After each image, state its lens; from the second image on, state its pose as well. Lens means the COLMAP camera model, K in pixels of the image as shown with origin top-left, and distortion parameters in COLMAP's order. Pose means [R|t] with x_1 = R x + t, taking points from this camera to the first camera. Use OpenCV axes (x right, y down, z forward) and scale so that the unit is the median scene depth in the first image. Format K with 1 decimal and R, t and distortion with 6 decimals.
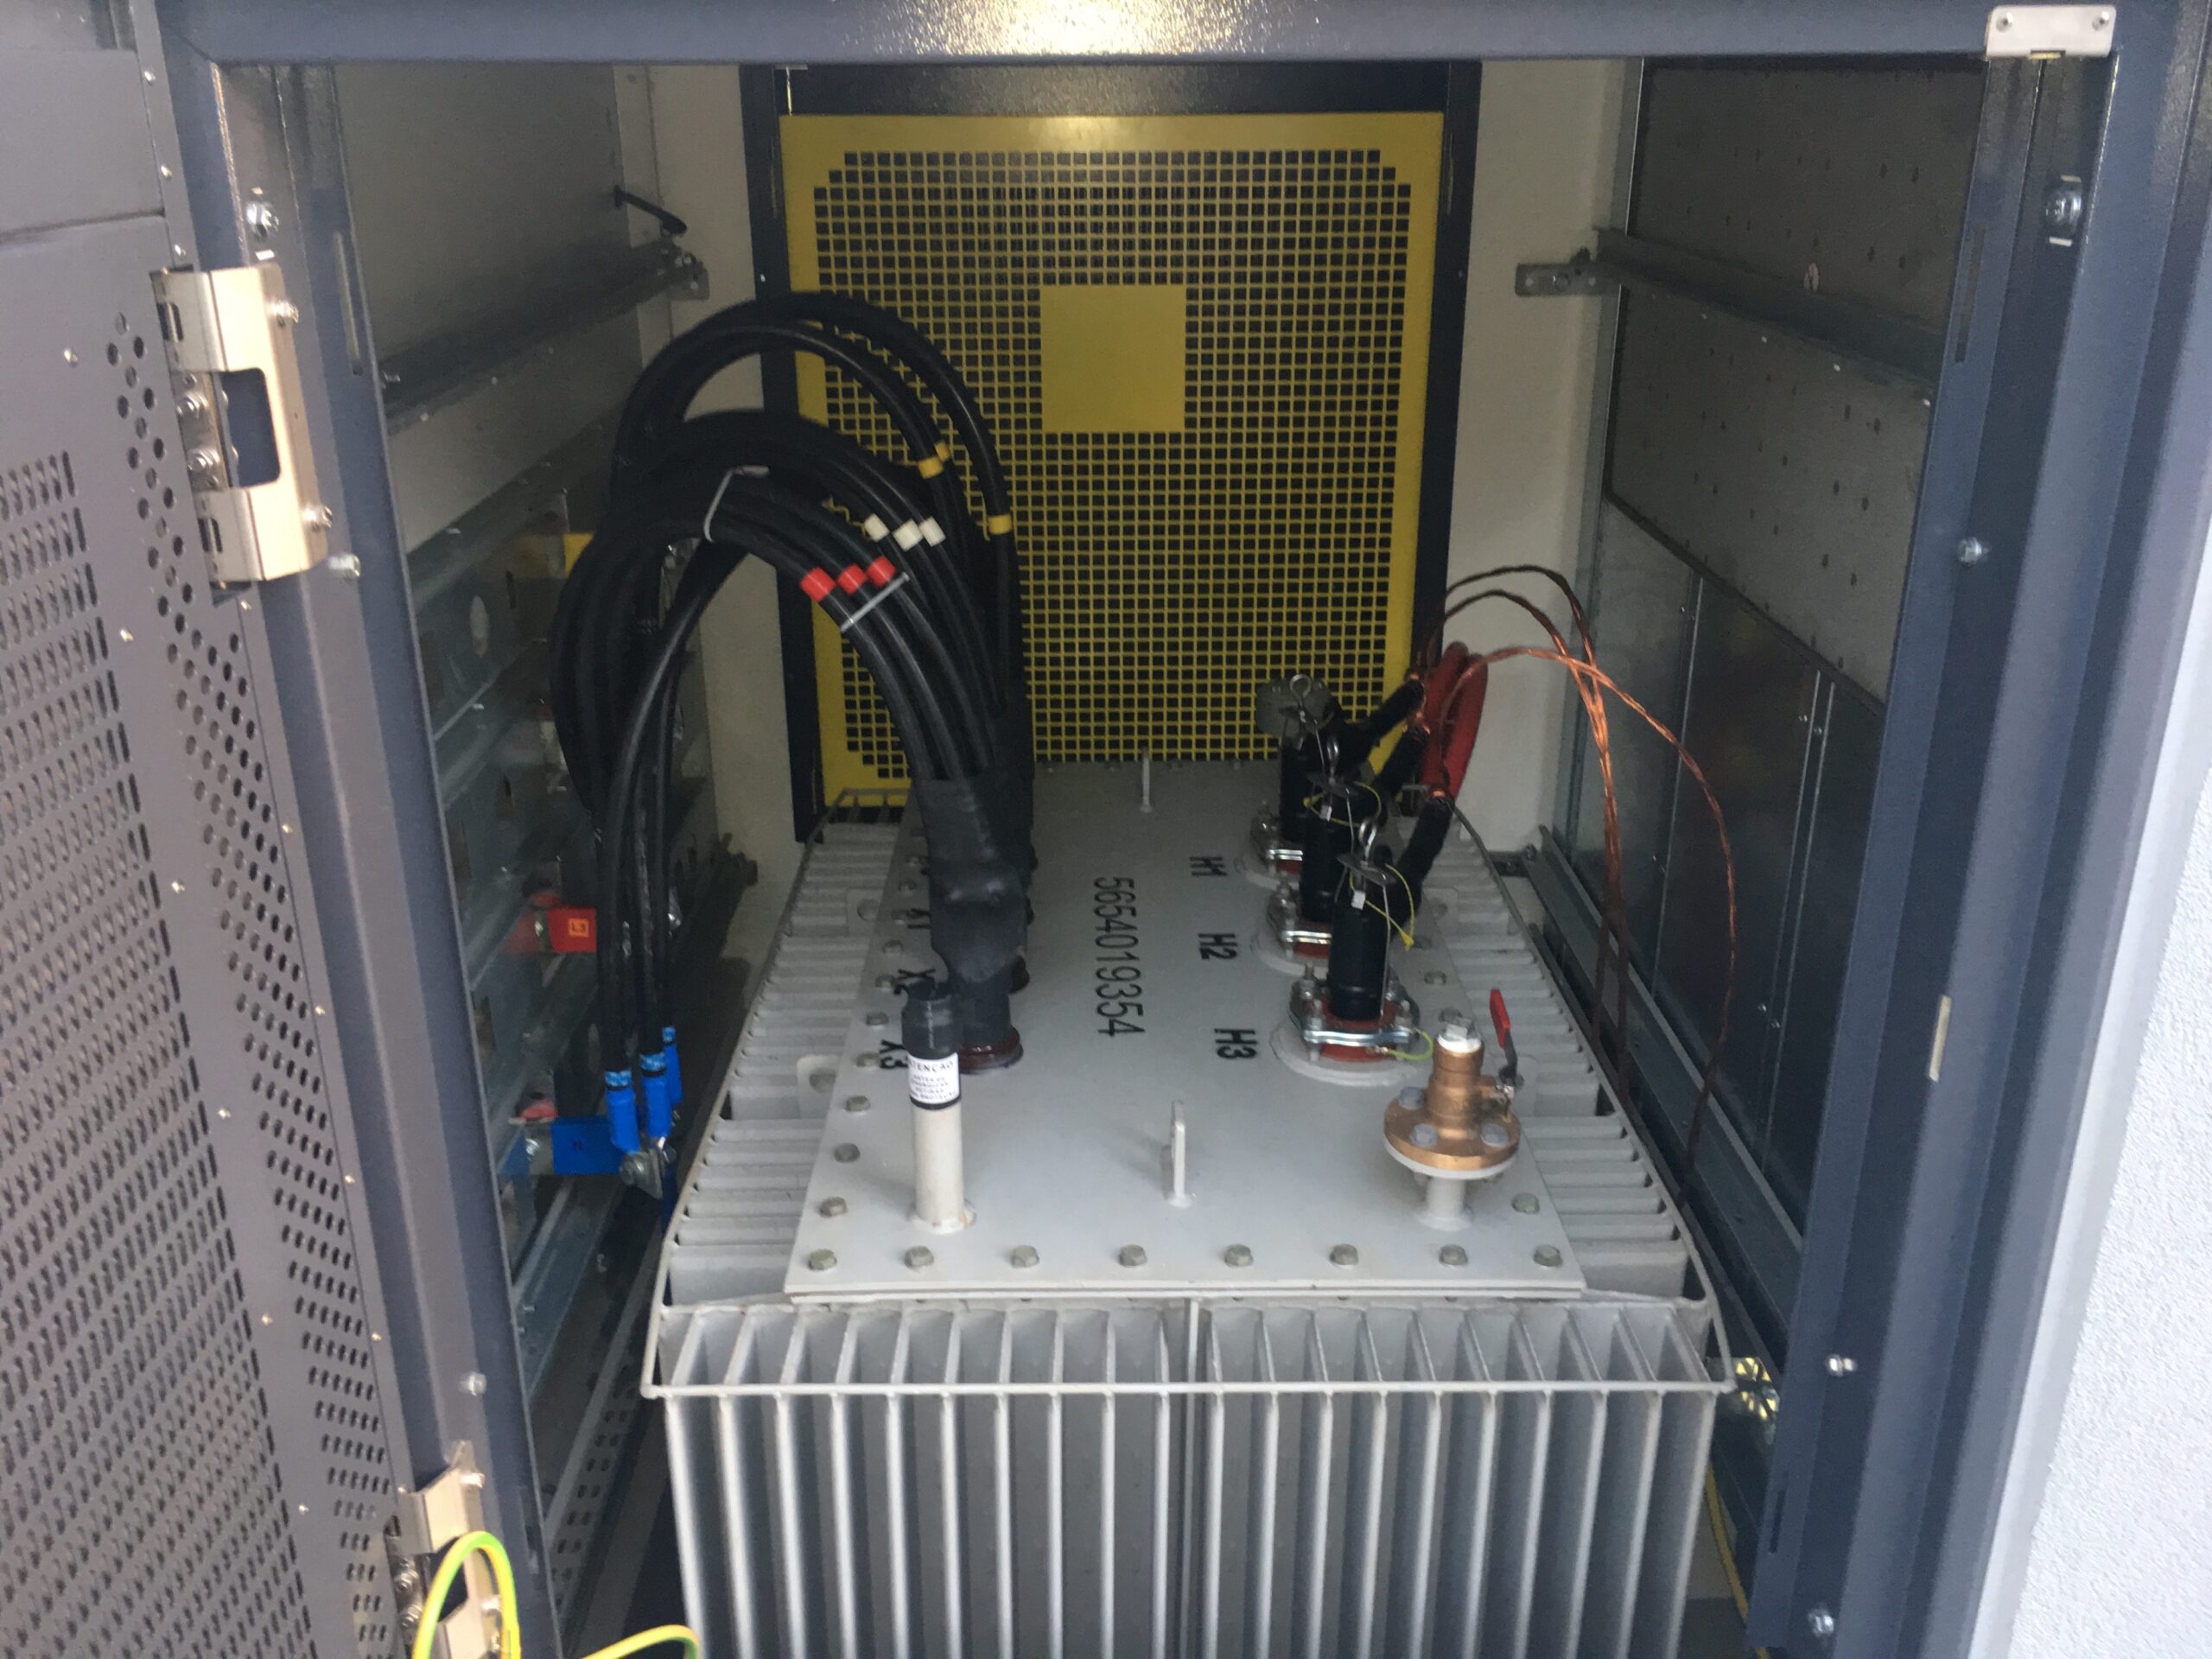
lens RADIAL K [[1905.3, 0, 1108.1], [0, 1905.3, 825.5], [0, 0, 1]] dist [0.056639, -0.005382]
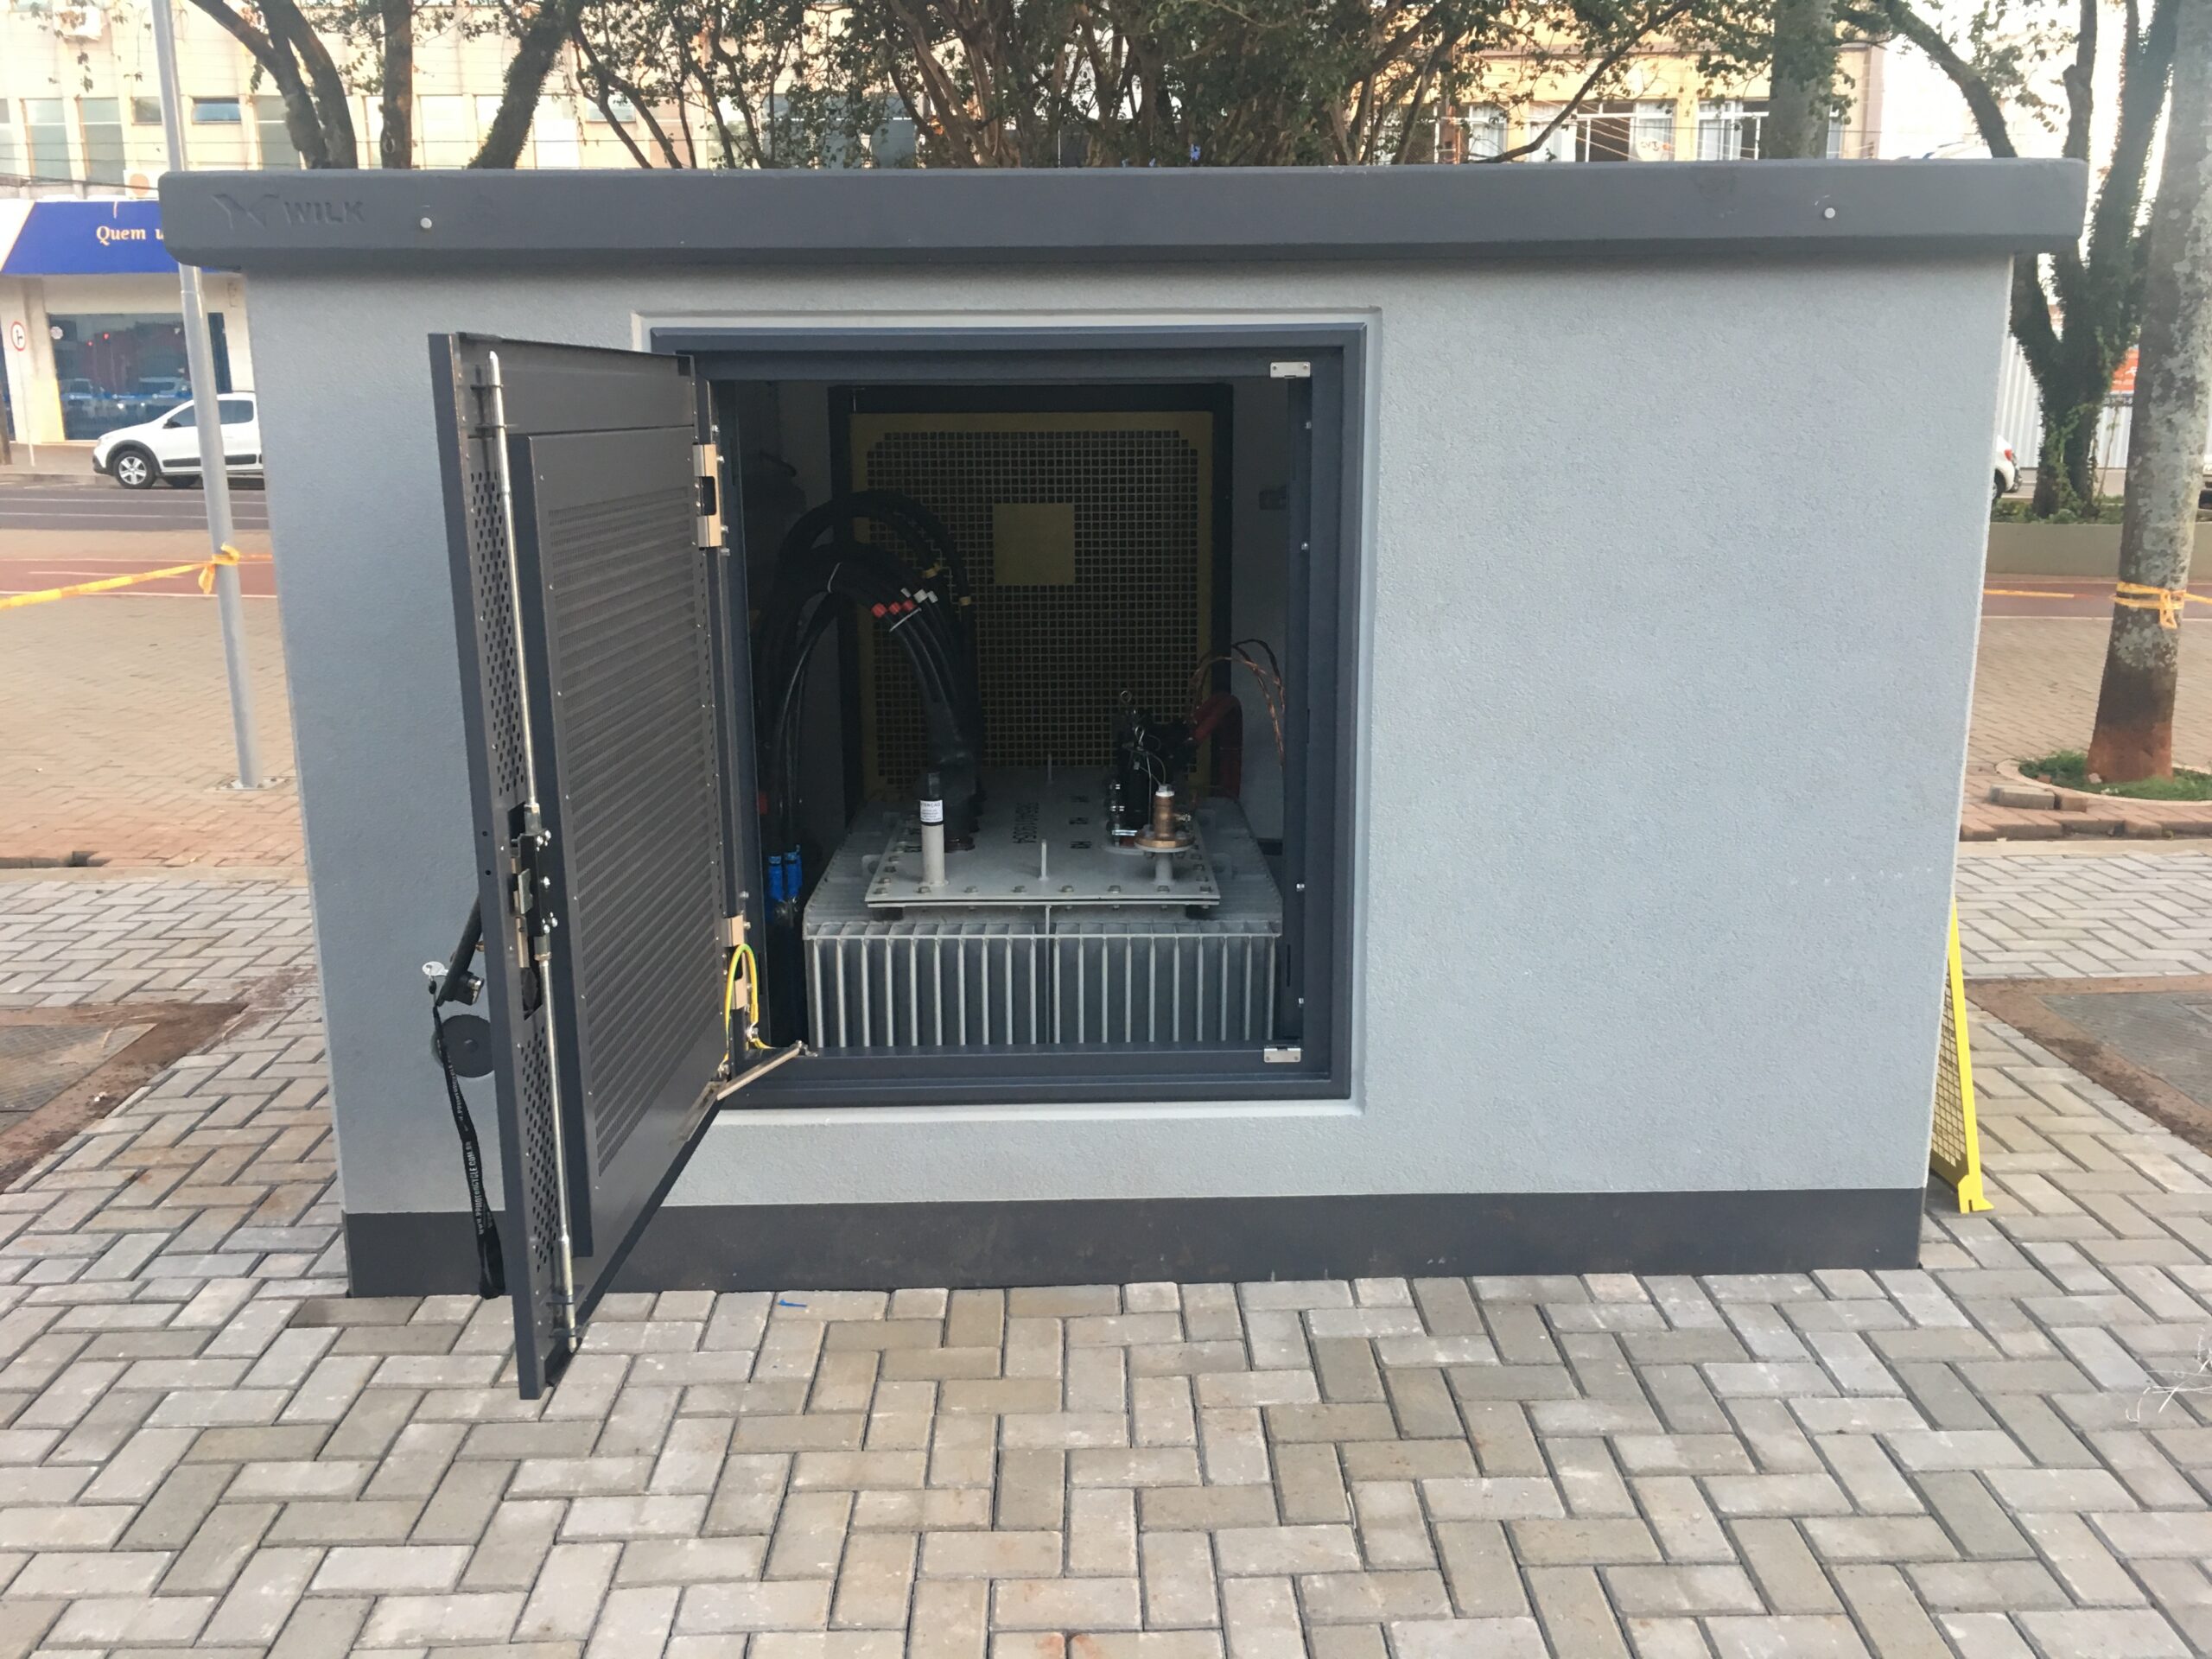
lens RADIAL K [[1905.3, 0, 1106.0], [0, 1905.3, 831.3], [0, 0, 1]] dist [0.056639, -0.005382]
pose [[0.999978, -0.004839, 0.004433, 0.088372], [0.005464, 0.988084, -0.153820, 0.427362], [-0.003636, 0.153841, 0.988089, -1.034566]]
